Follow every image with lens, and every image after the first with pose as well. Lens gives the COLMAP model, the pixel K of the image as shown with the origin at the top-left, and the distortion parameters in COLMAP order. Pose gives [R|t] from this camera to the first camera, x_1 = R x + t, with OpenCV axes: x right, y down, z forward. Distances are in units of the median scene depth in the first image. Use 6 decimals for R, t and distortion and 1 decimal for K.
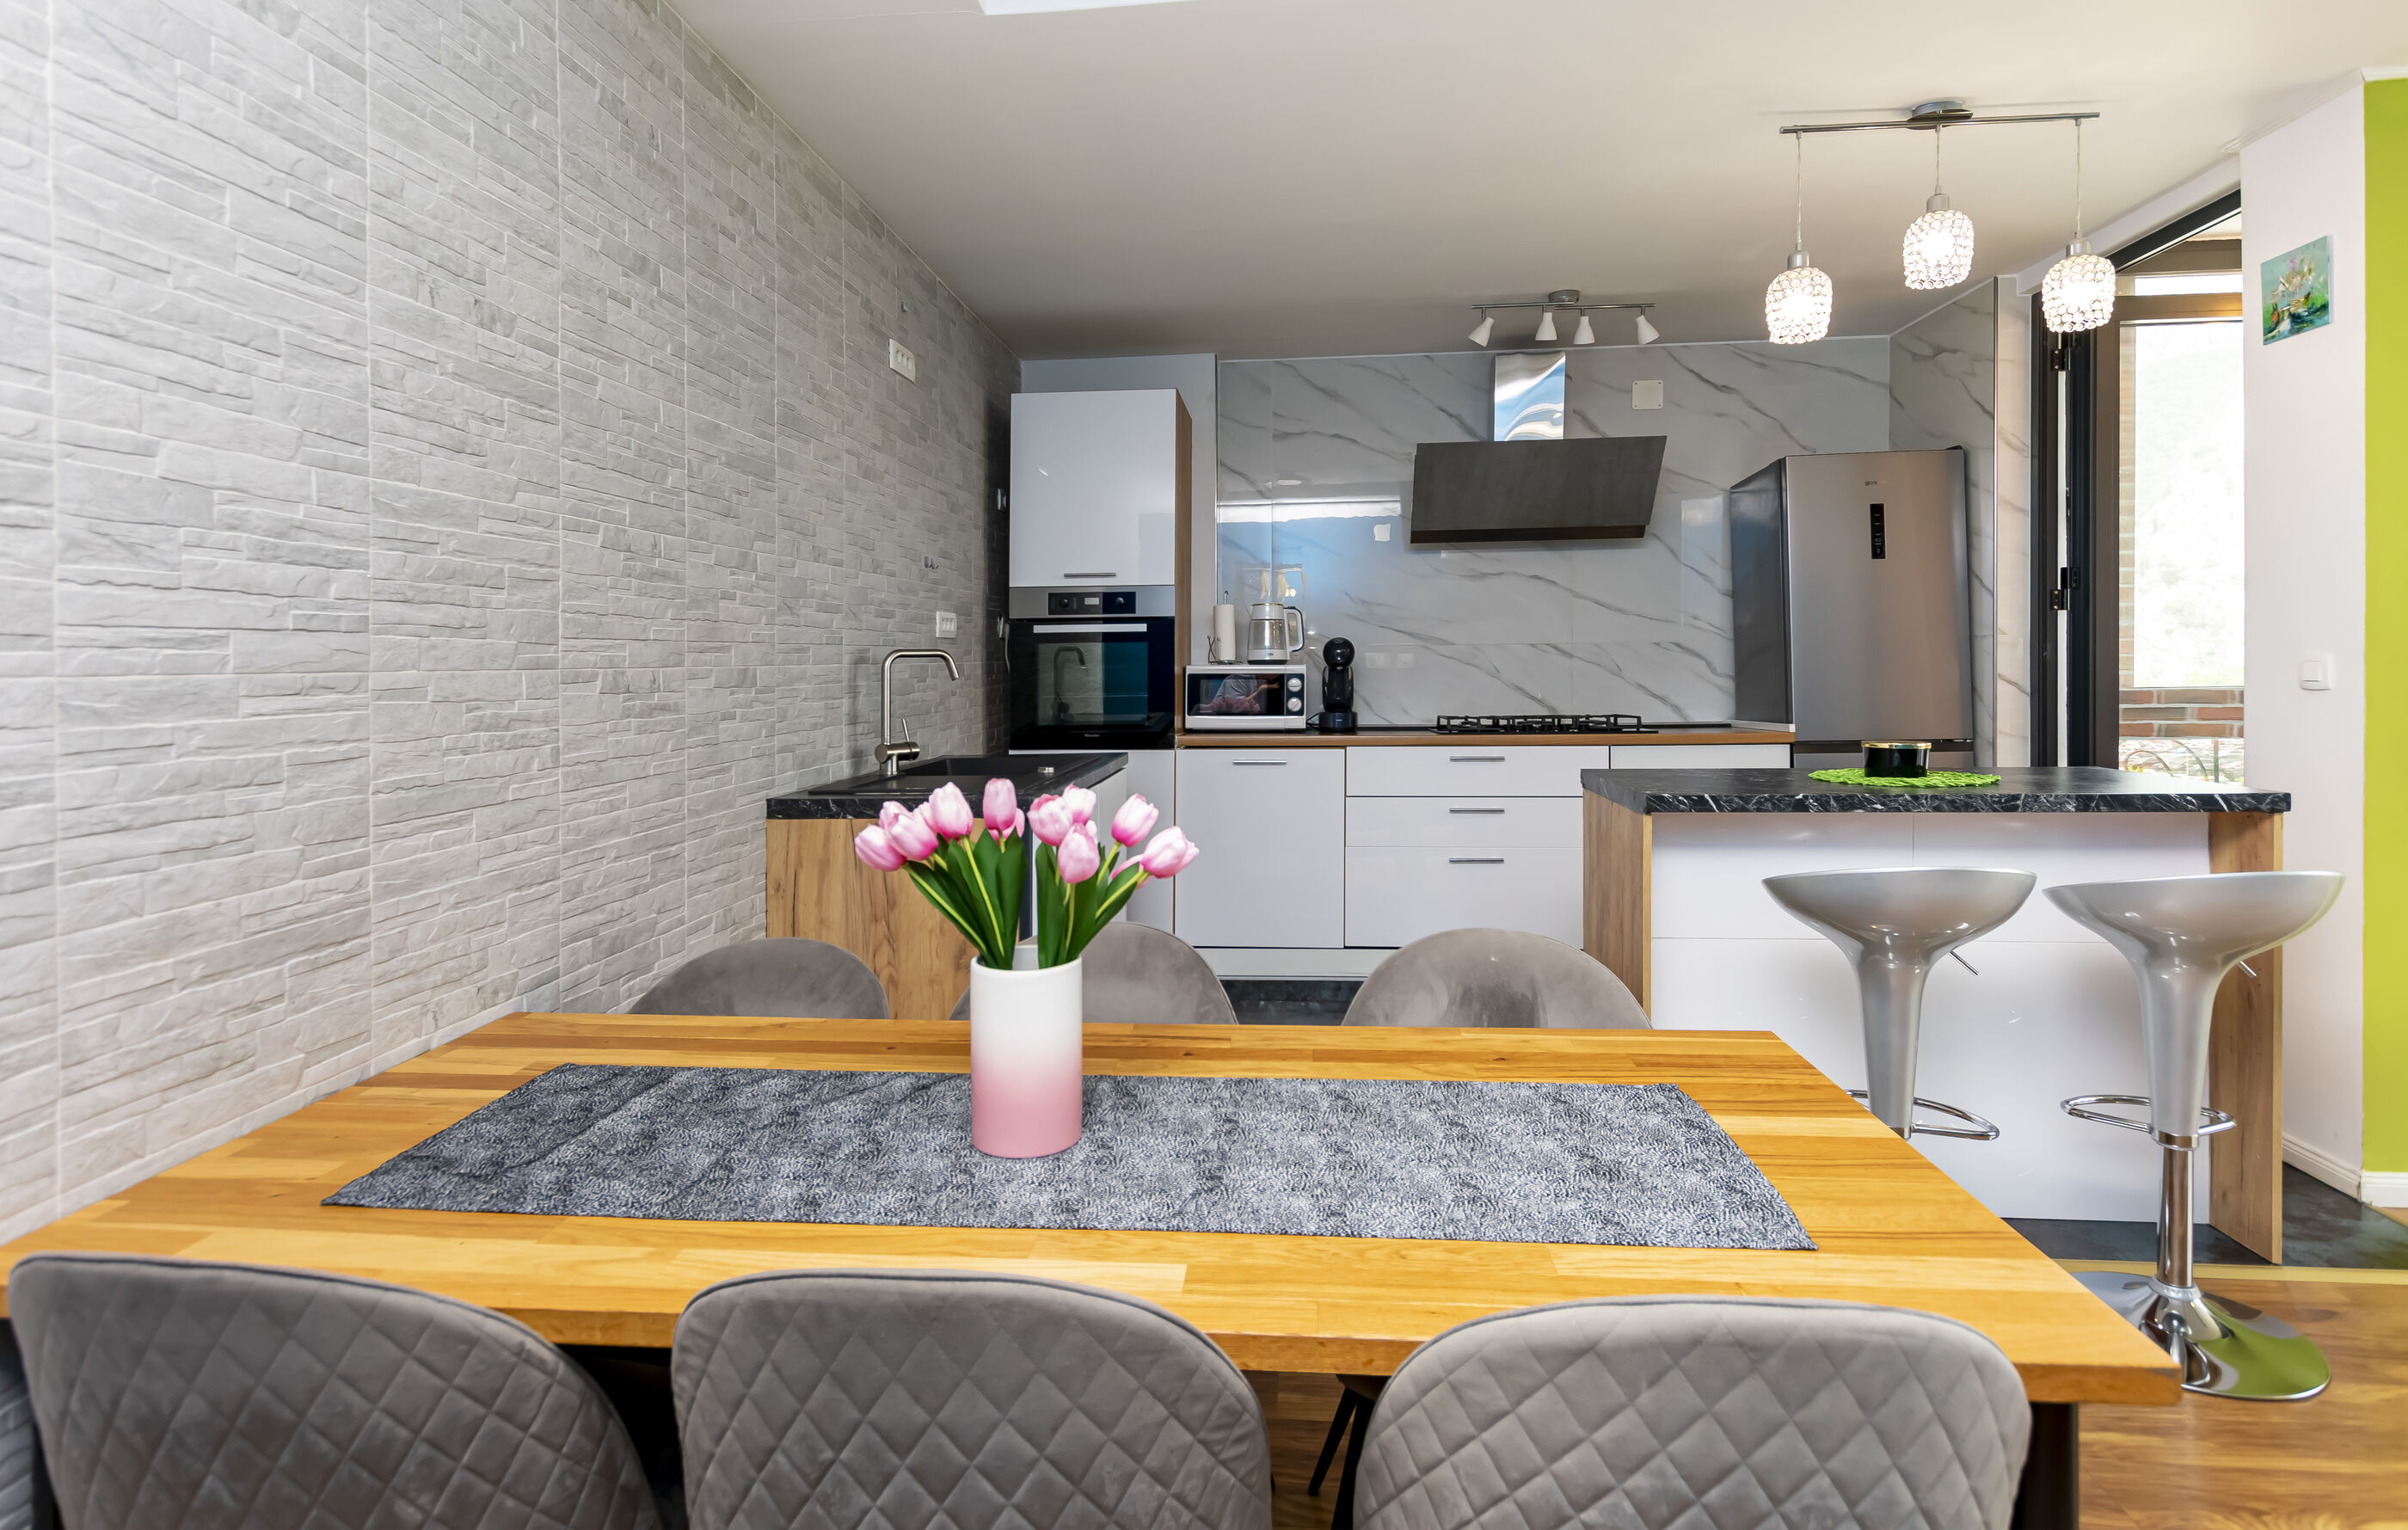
lens RADIAL K [[1234.6, 0, 1160.3], [0, 1234.6, 665.2], [0, 0, 1]] dist [-0.000807, 0.002263]
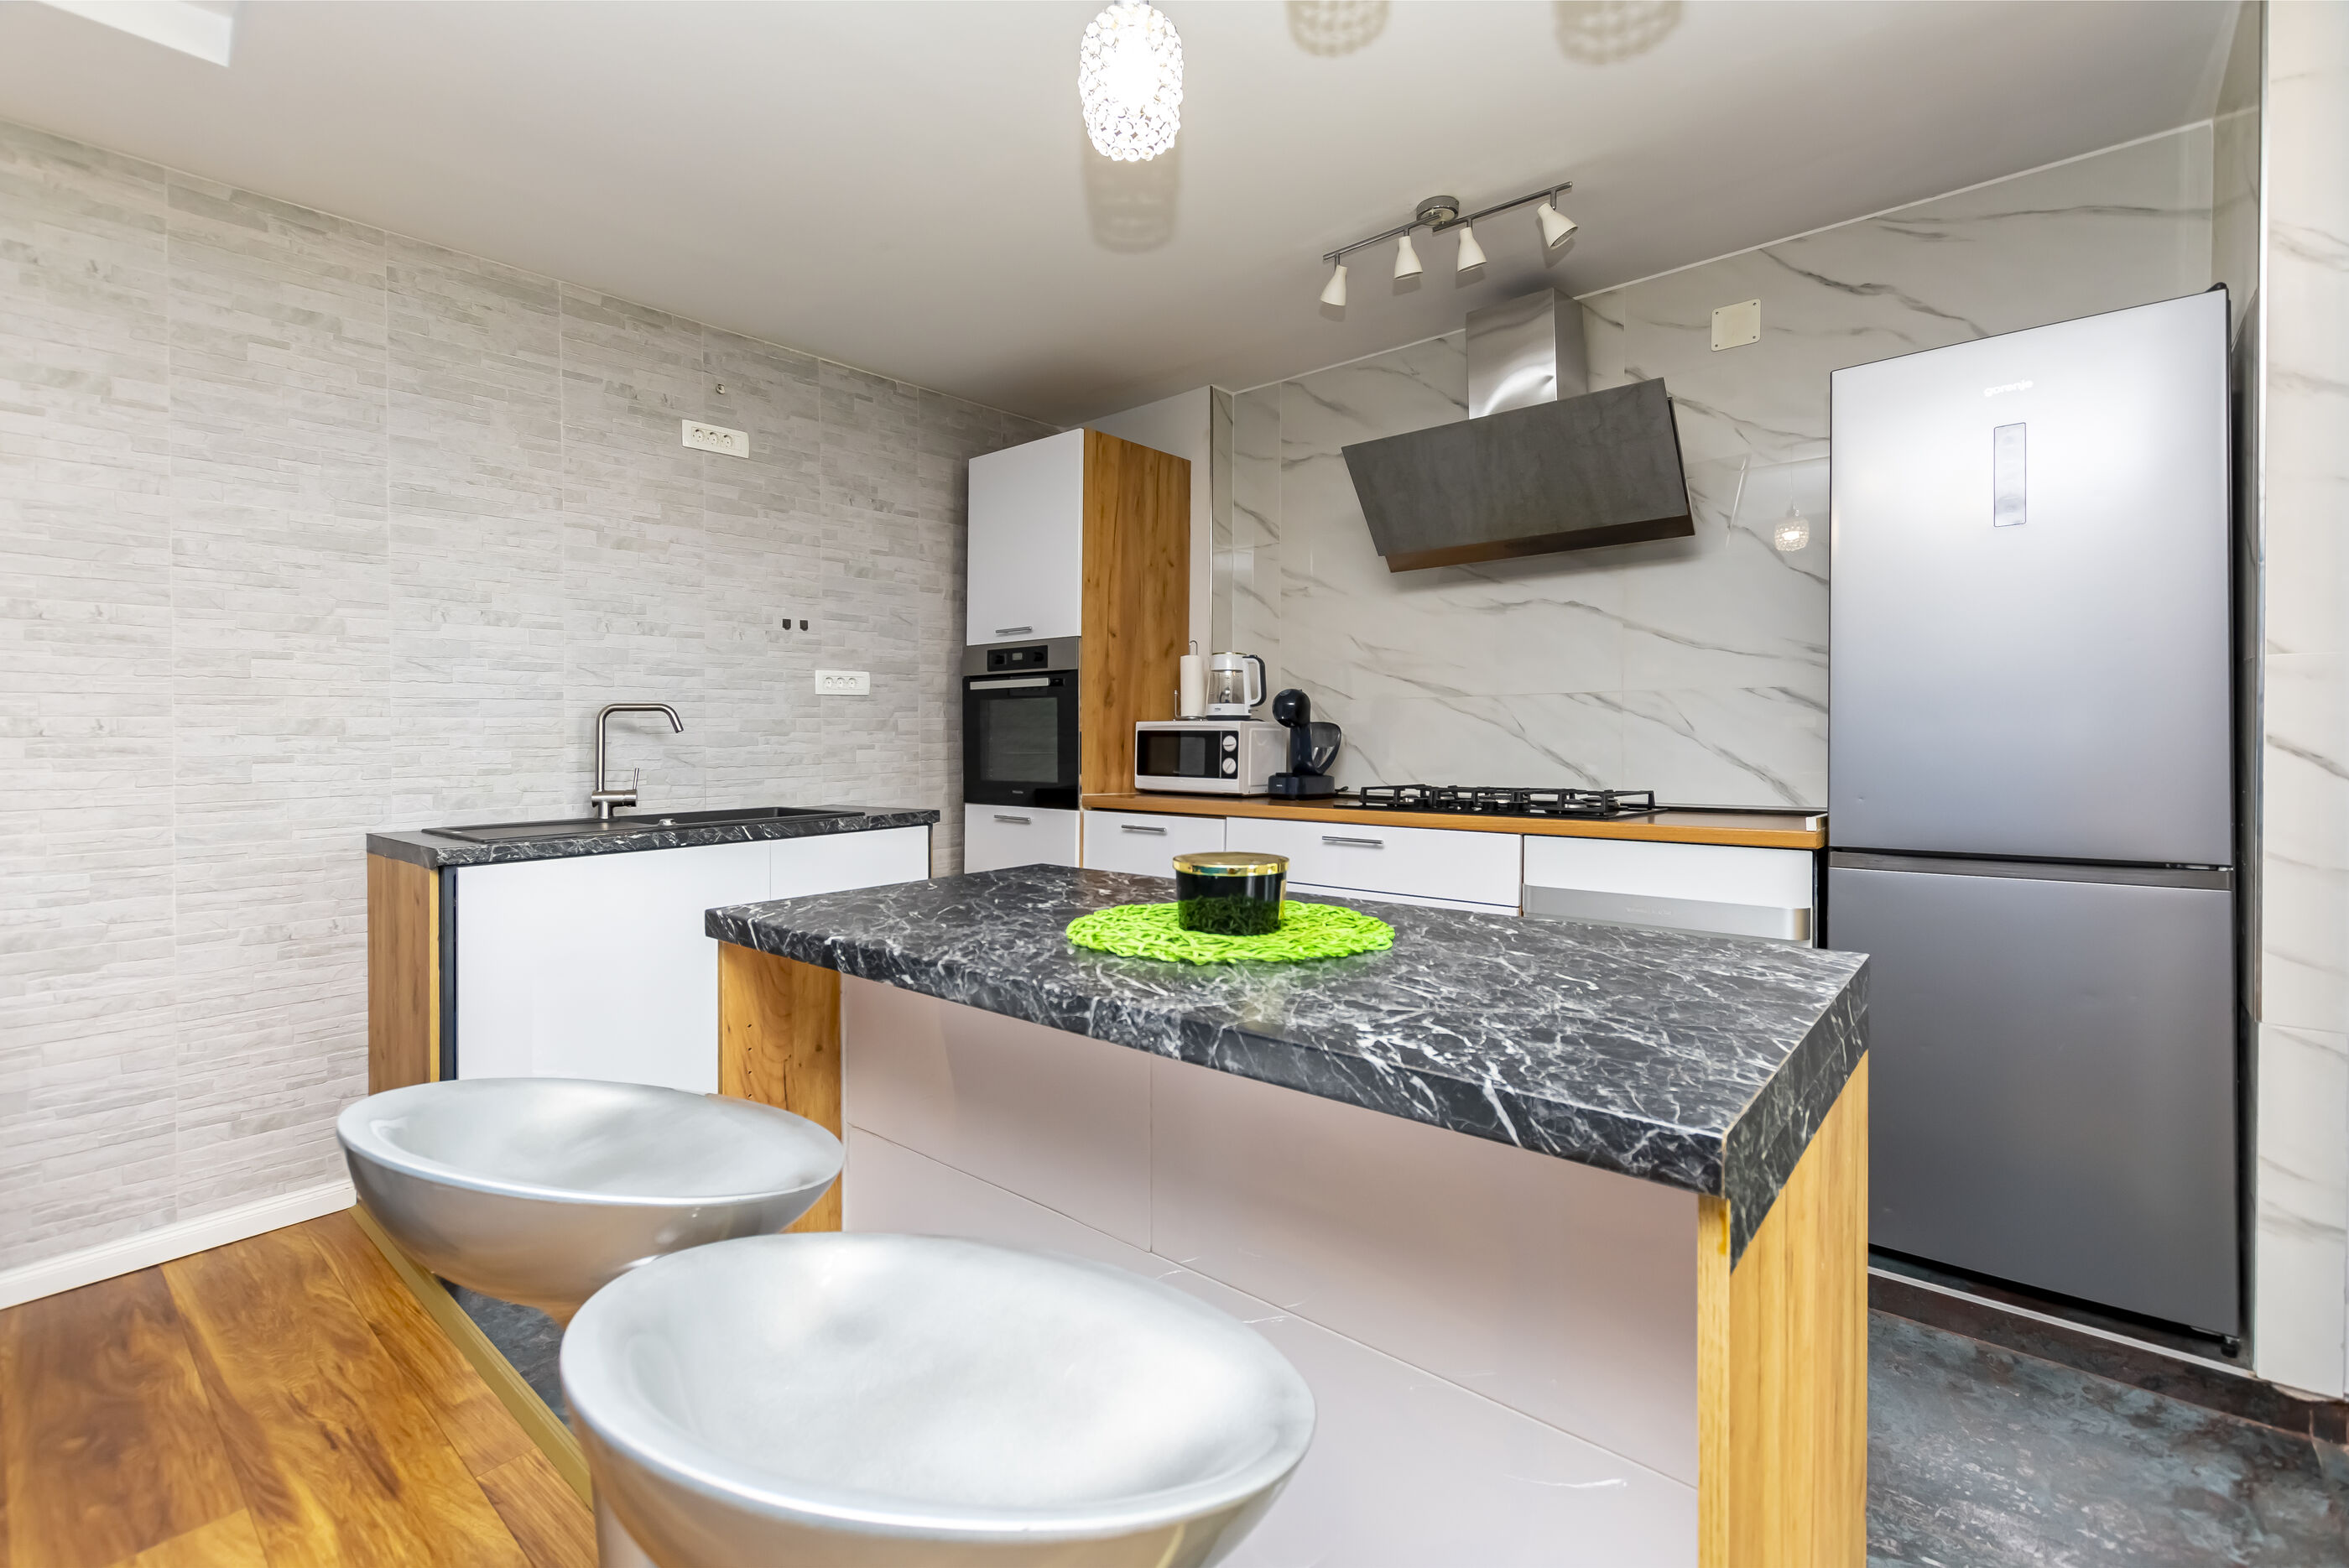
lens RADIAL K [[1016.7, 0, 1177.1], [0, 1016.7, 743.9], [0, 0, 1]] dist [0.004592, -0.000638]
pose [[0.823330, 0.011948, -0.567438, 0.546740], [-0.003453, 0.999865, 0.016043, 0.004918], [0.567553, -0.011249, 0.823260, 0.424290]]
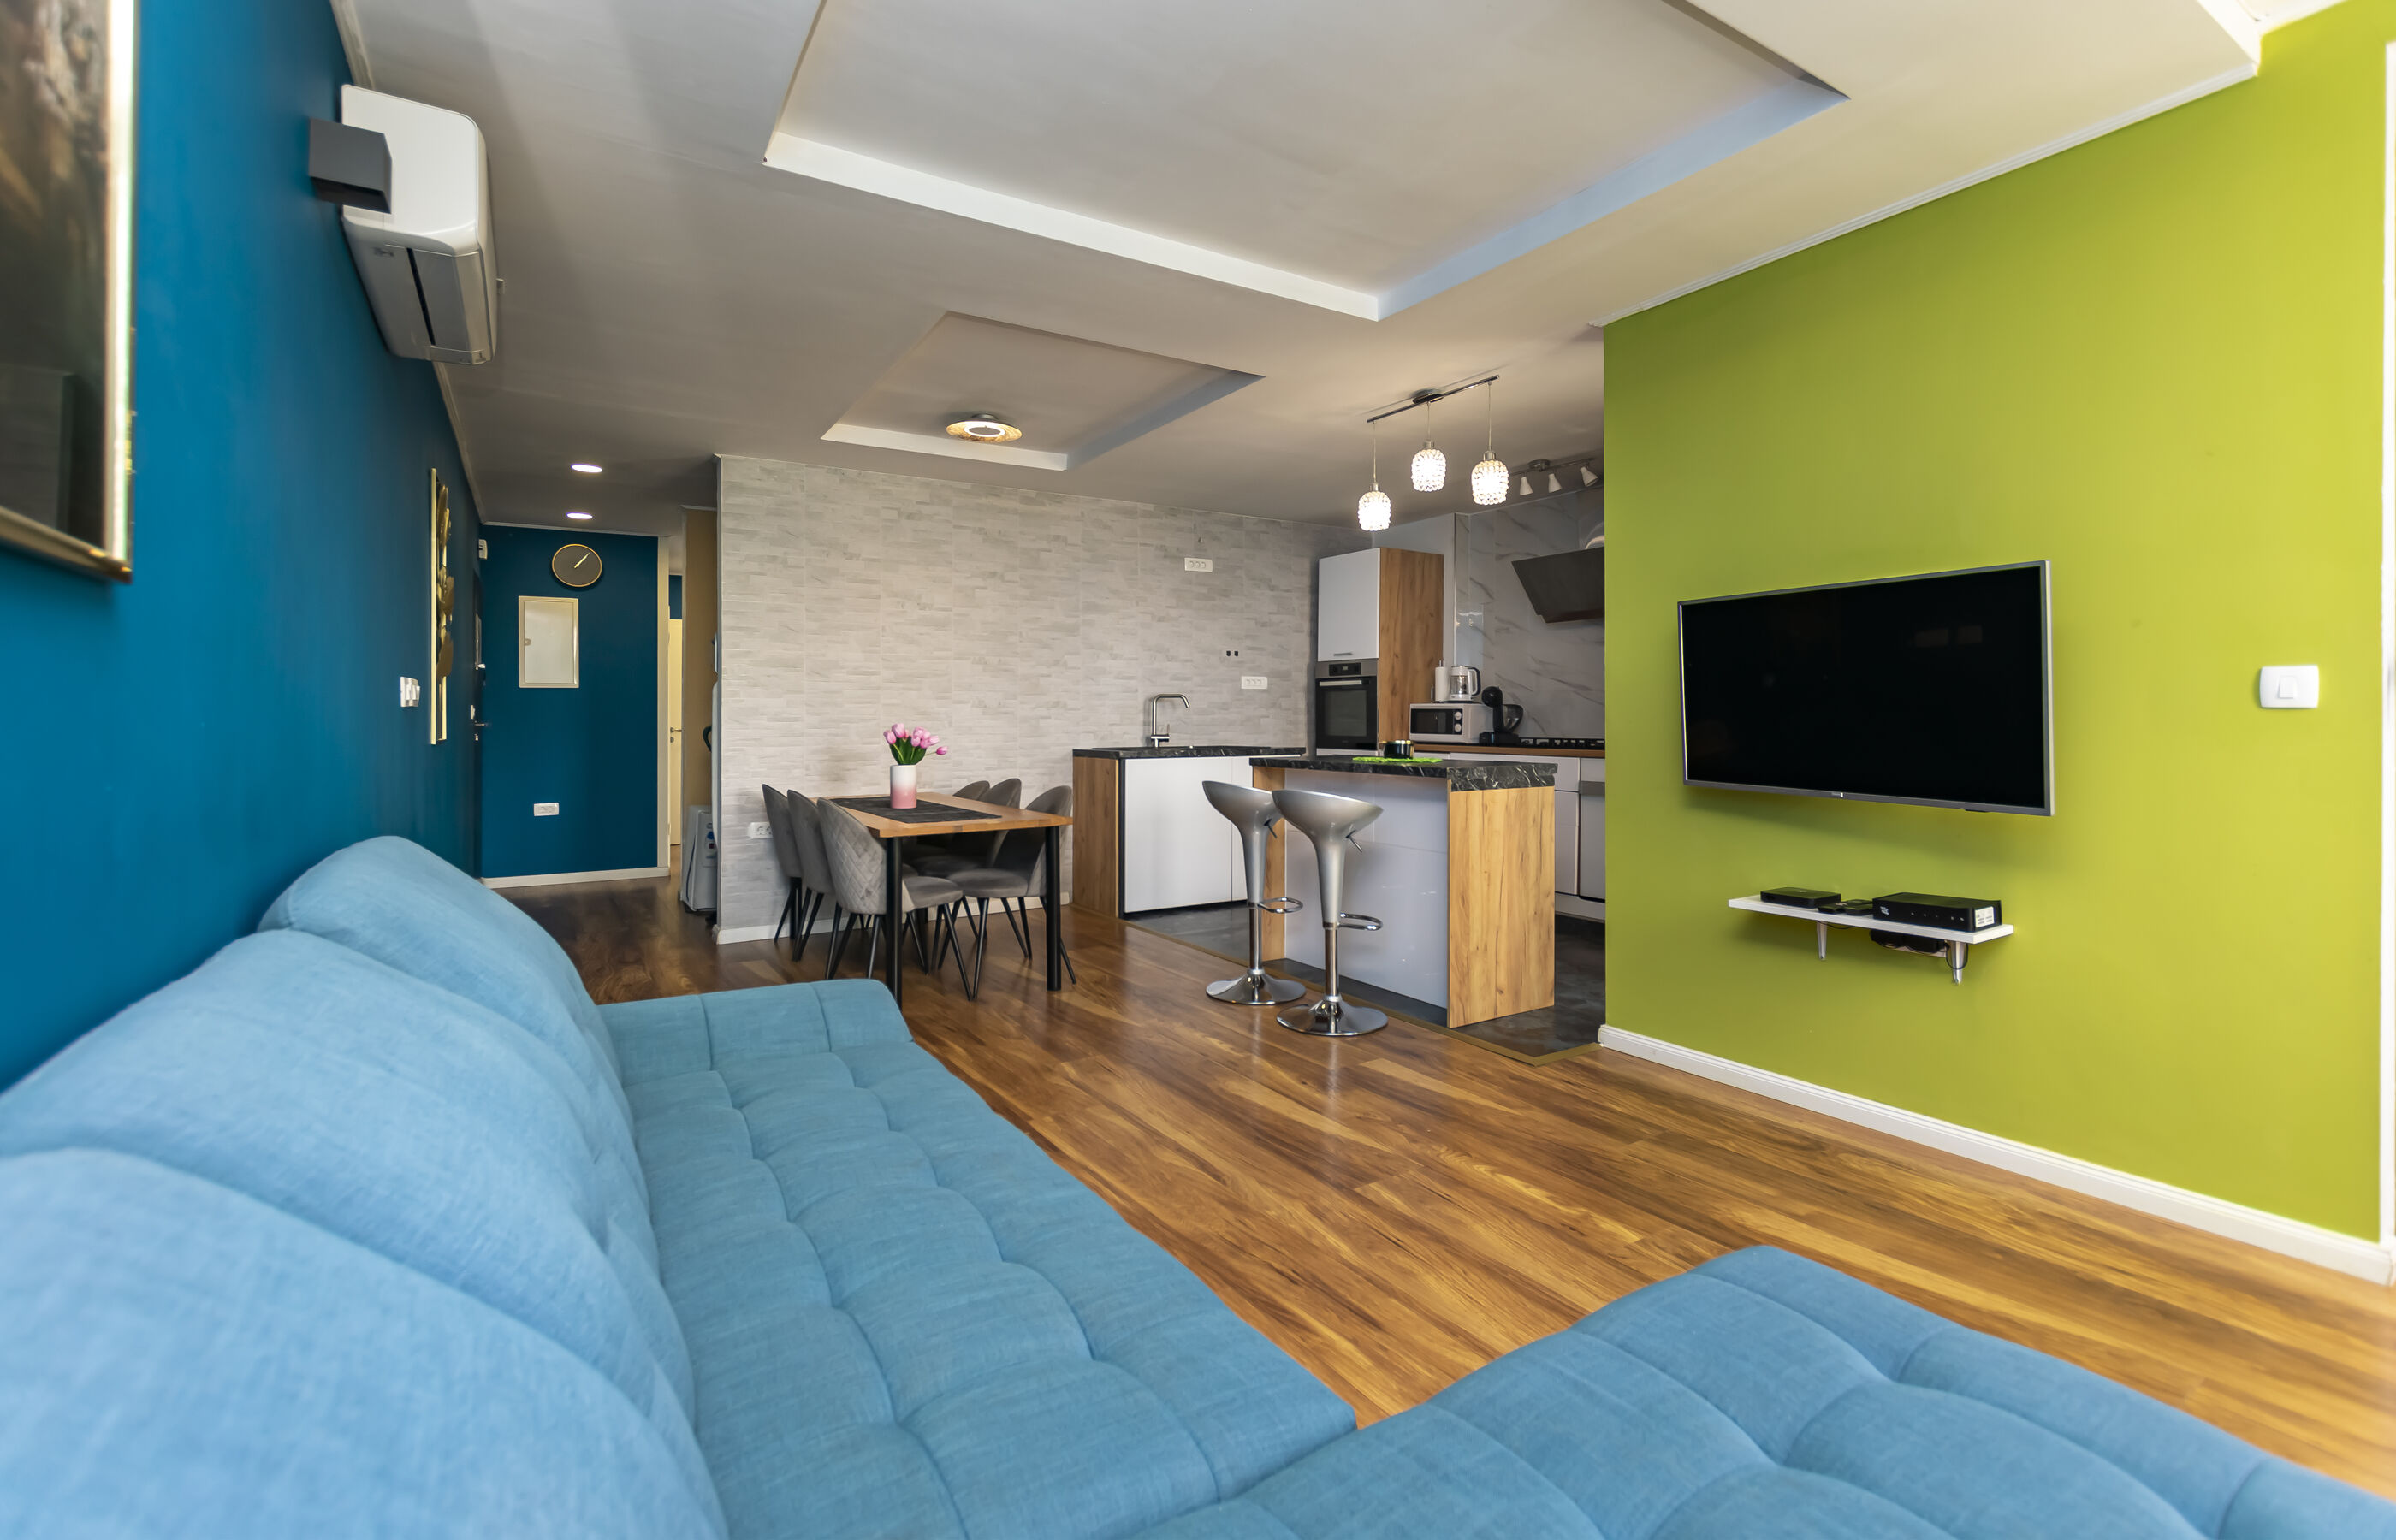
lens RADIAL K [[1051.2, 0, 1195.8], [0, 1051.2, 658.4], [0, 0, 1]] dist [-0.010319, 0.001989]
pose [[0.617280, -0.032317, -0.786079, 1.103438], [-0.009339, 0.998785, -0.048396, 0.011949], [0.786688, 0.037215, 0.616228, -0.148666]]
